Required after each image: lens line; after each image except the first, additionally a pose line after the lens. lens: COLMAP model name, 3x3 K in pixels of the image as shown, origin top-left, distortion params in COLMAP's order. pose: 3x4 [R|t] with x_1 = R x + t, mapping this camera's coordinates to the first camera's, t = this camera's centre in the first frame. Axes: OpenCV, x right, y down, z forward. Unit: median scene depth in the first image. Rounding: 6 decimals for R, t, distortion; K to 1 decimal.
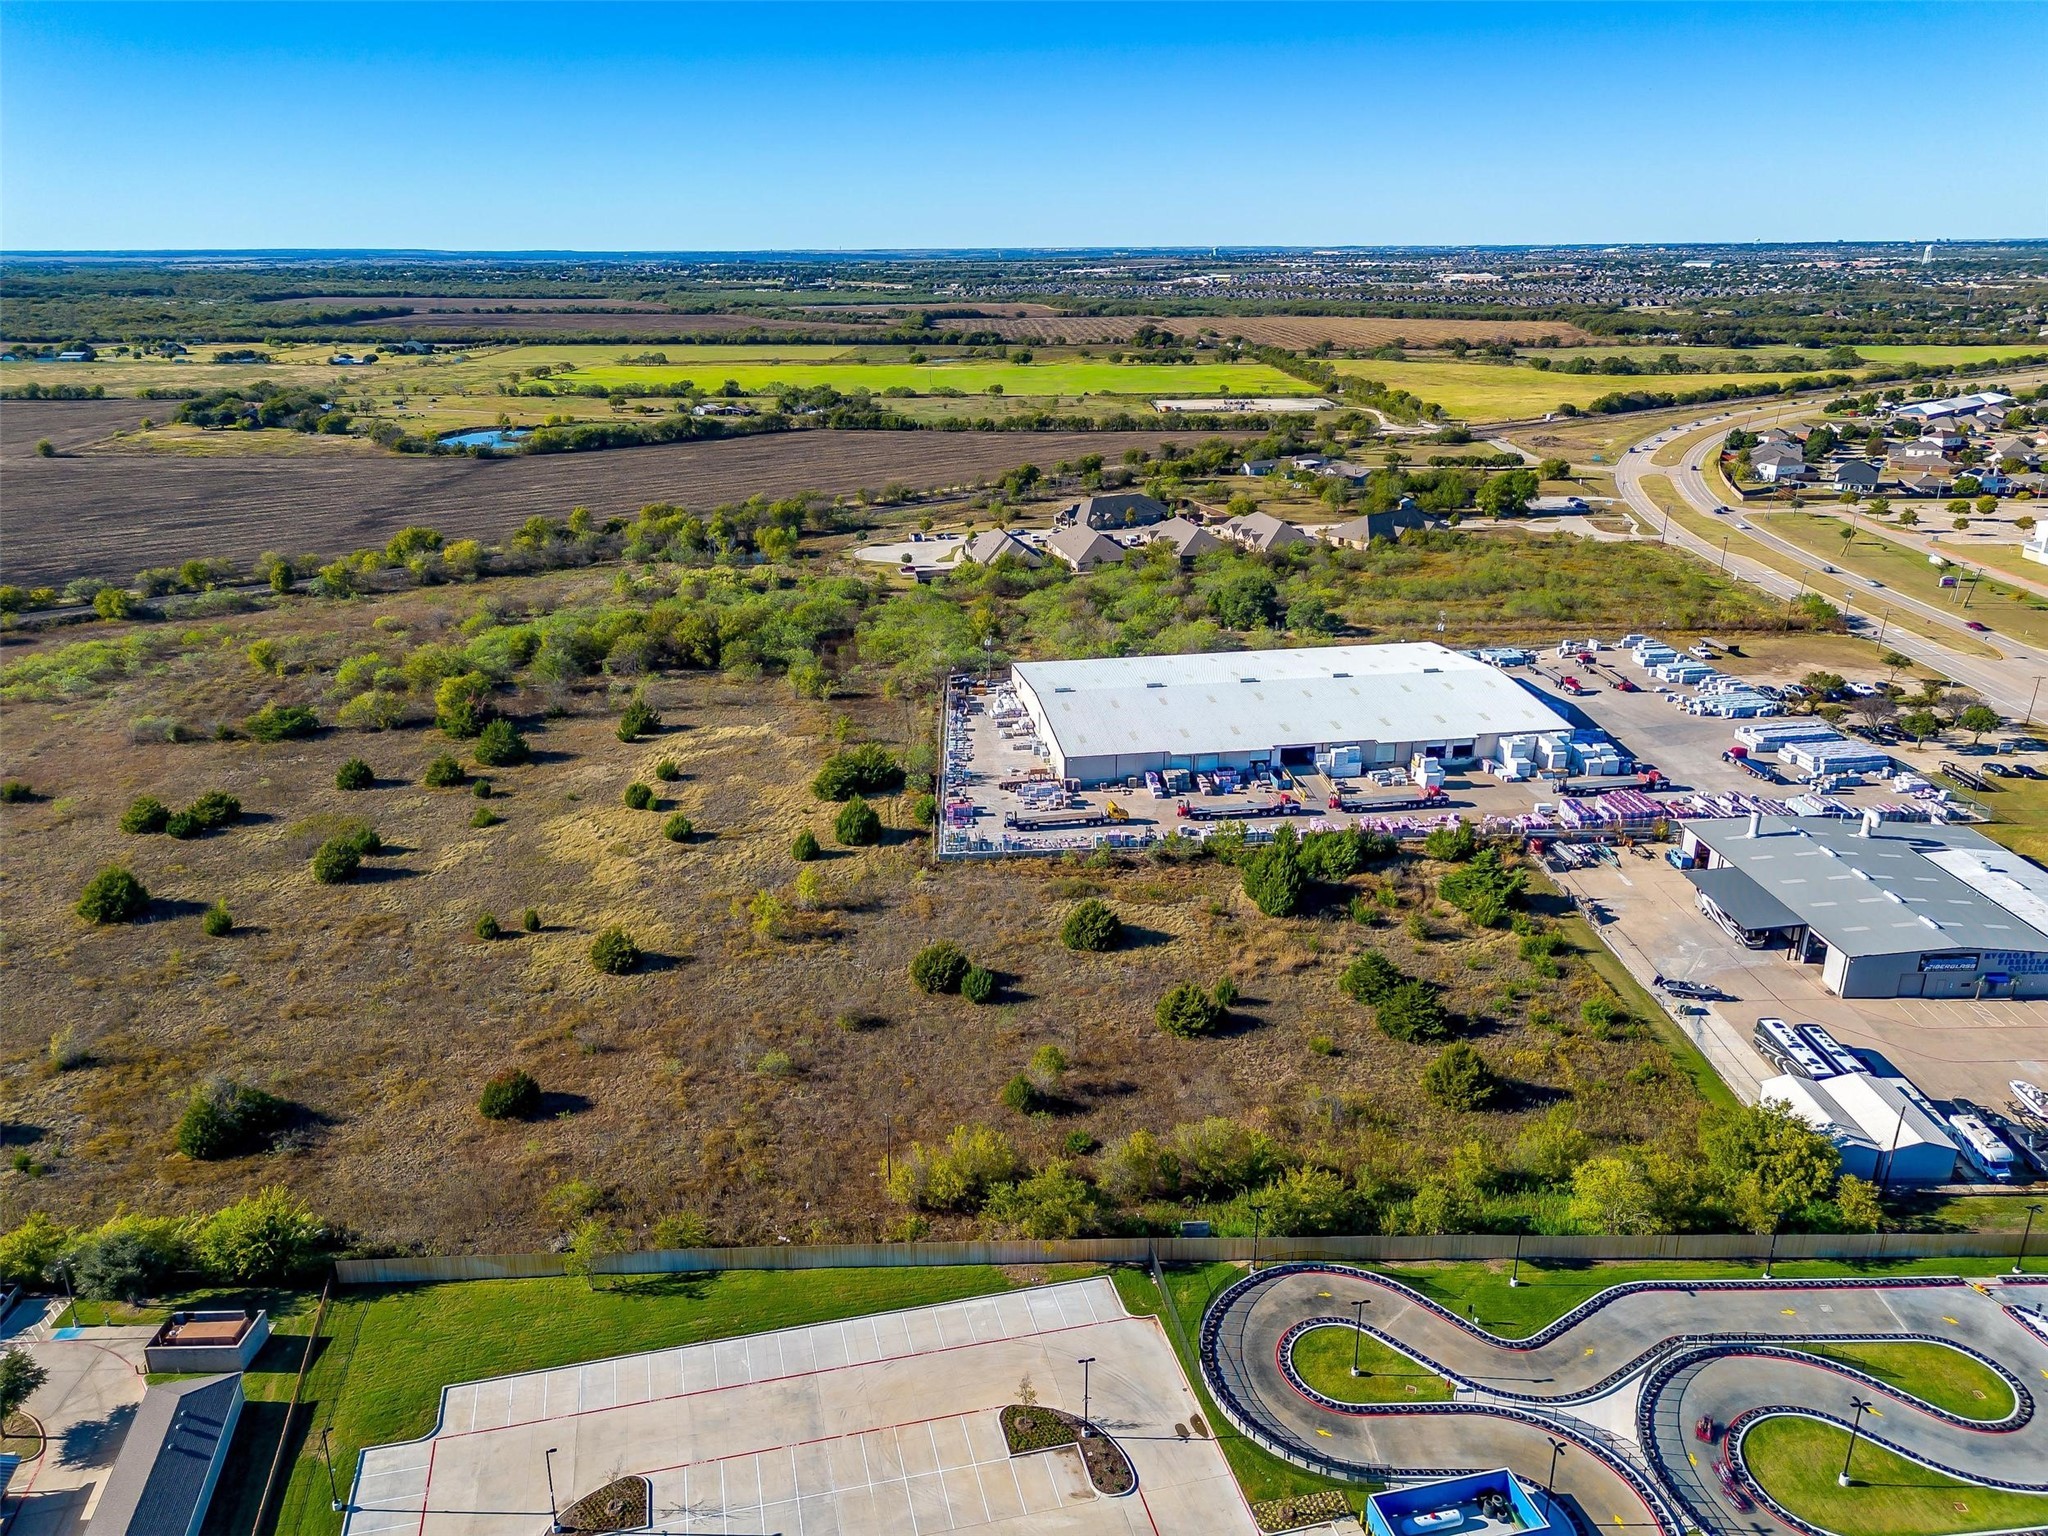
lens RADIAL K [[1460.6, 0, 1002.7], [0, 1460.6, 769.4], [0, 0, 1]] dist [0.084591, -0.094060]
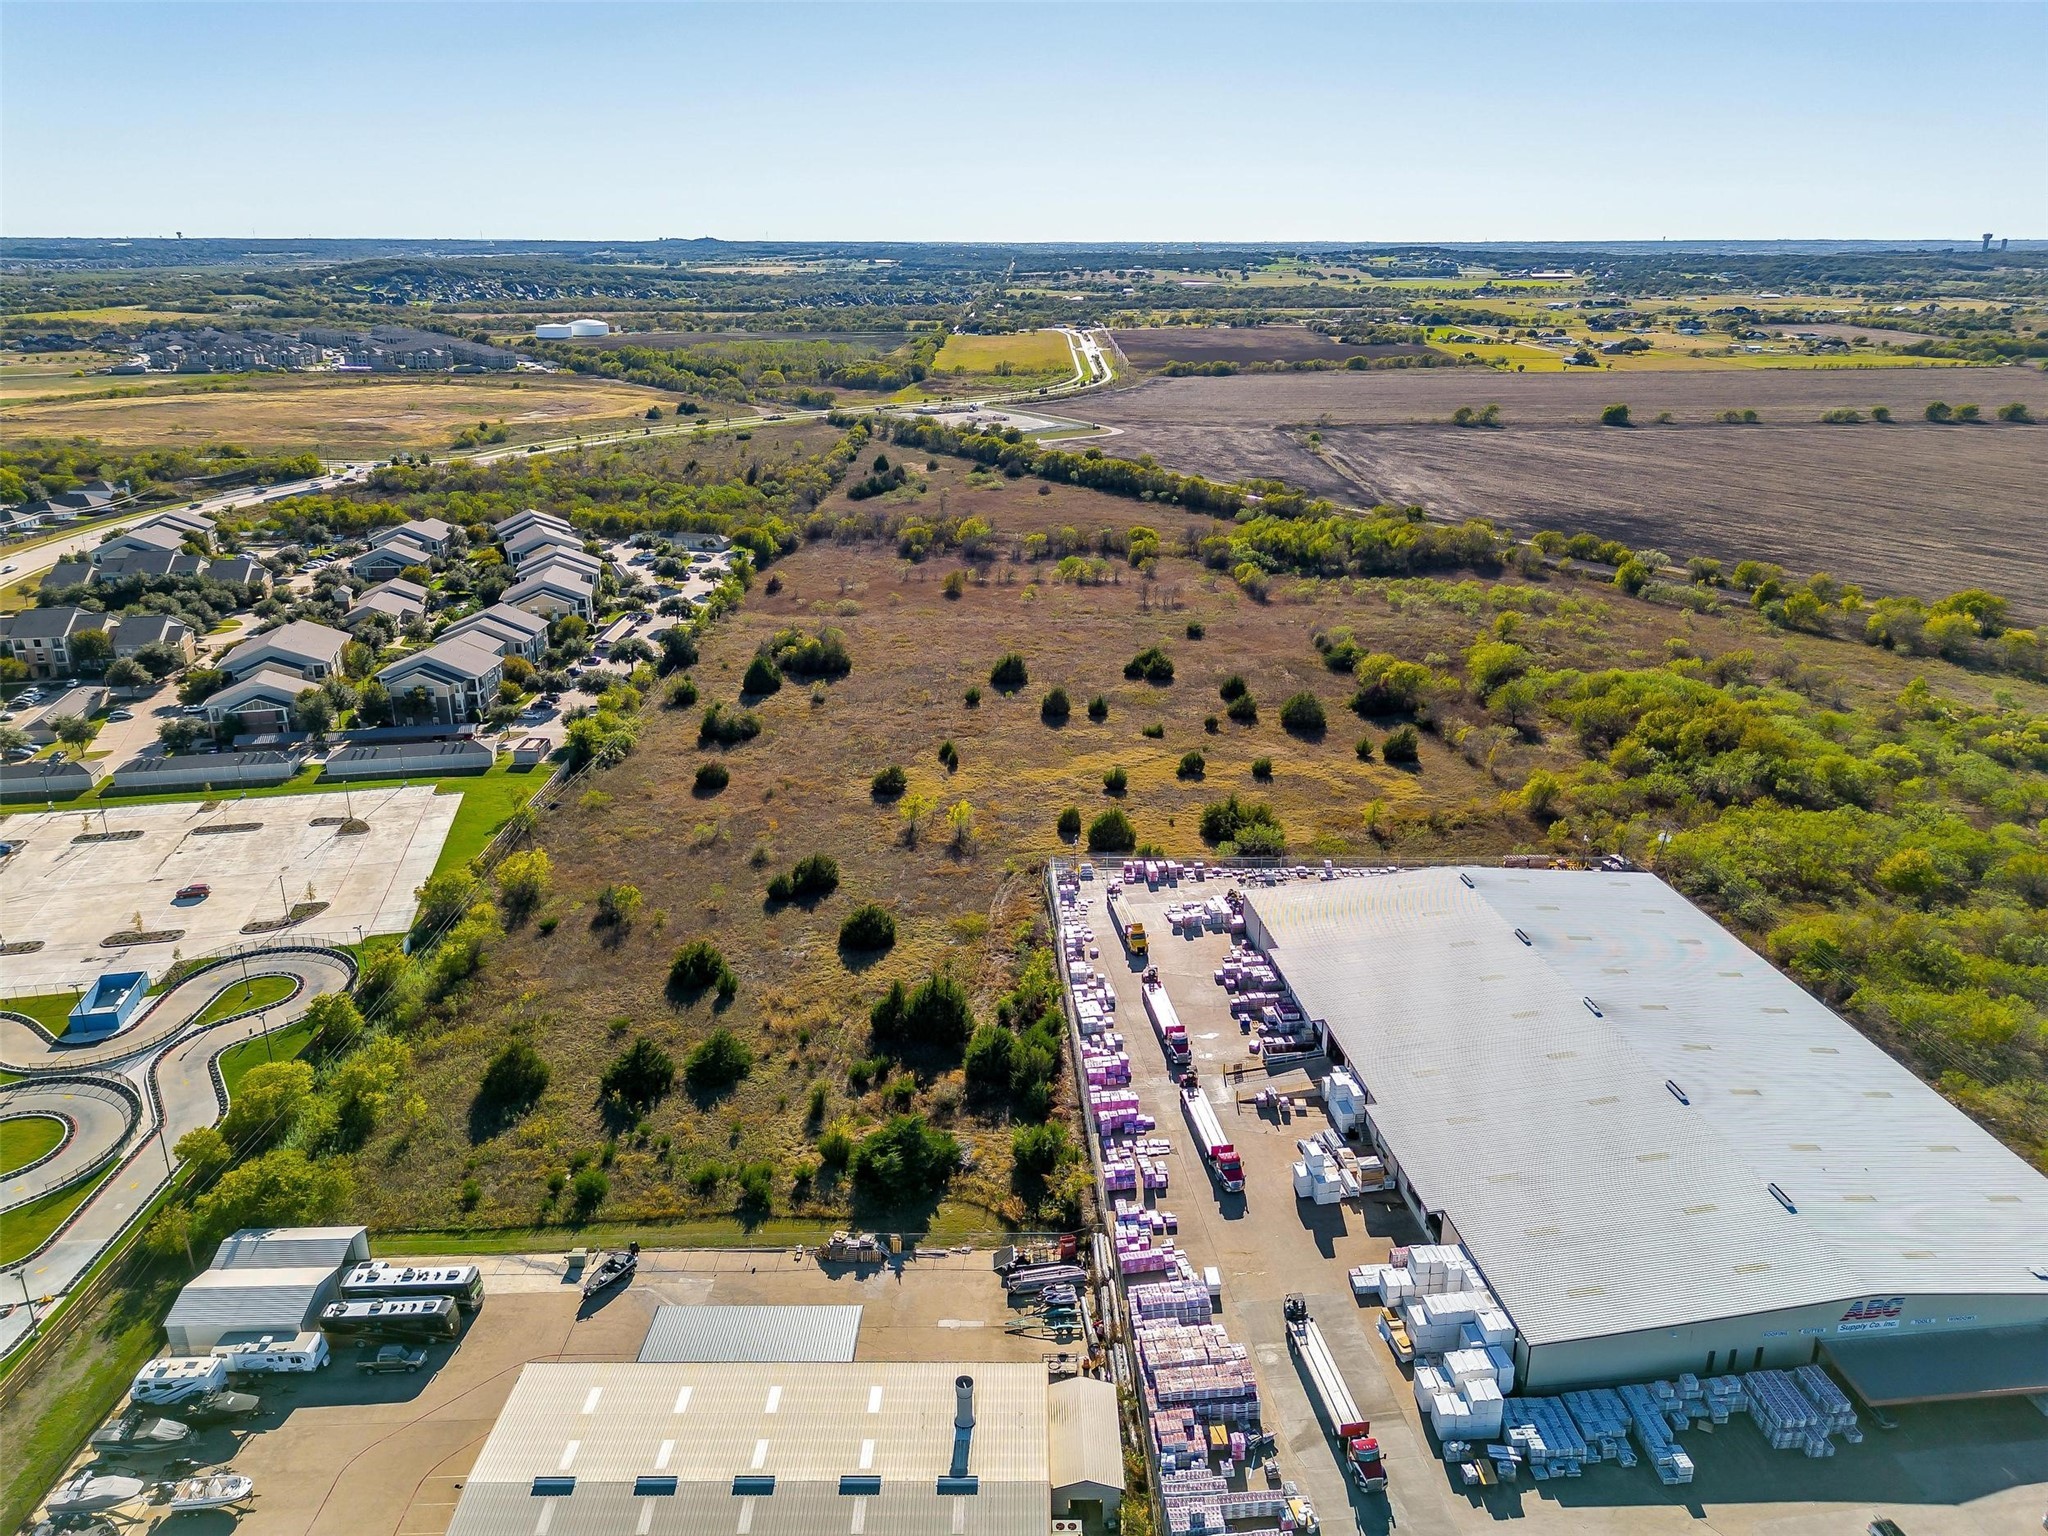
lens RADIAL K [[1446.6, 0, 1023.6], [0, 1446.6, 805.7], [0, 0, 1]] dist [0.087475, -0.098362]
pose [[-0.025852, 0.372040, -0.927857, 0.489371], [-0.340161, 0.869505, 0.358121, -0.187863], [0.940012, 0.324879, 0.104075, 0.471659]]
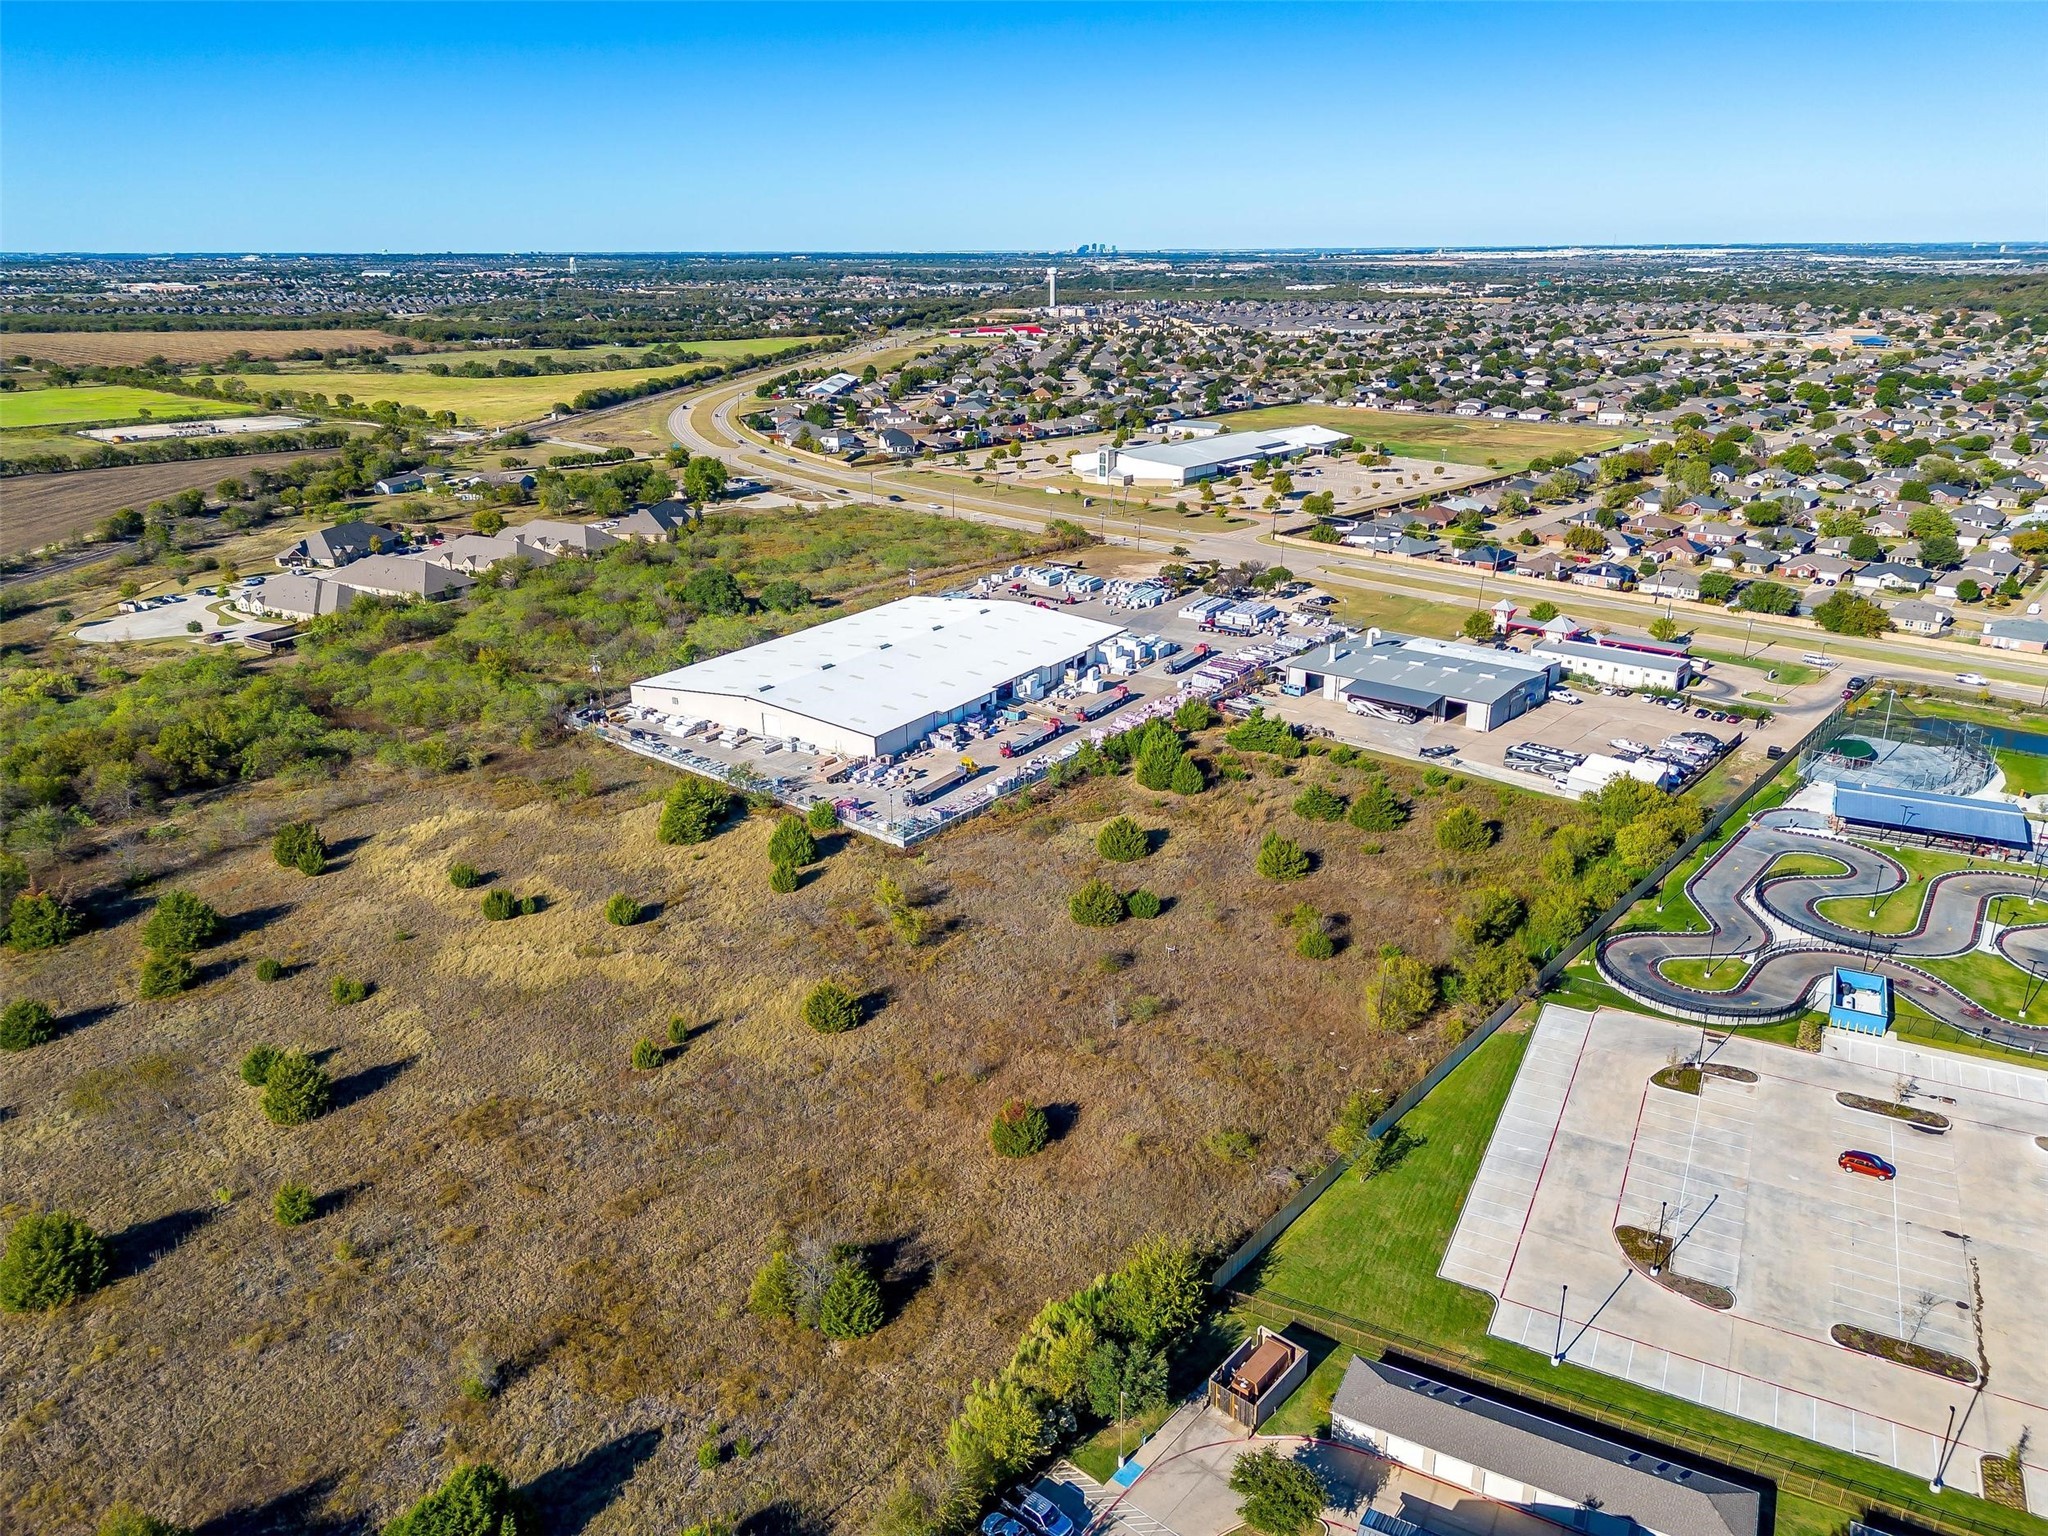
lens RADIAL K [[1440.2, 0, 1022.8], [0, 1440.2, 793.6], [0, 0, 1]] dist [0.076349, -0.076359]
pose [[0.658903, -0.262422, 0.704969, -0.377610], [0.253289, 0.959849, 0.120562, -0.040472], [-0.708302, 0.099122, 0.698916, 0.129566]]
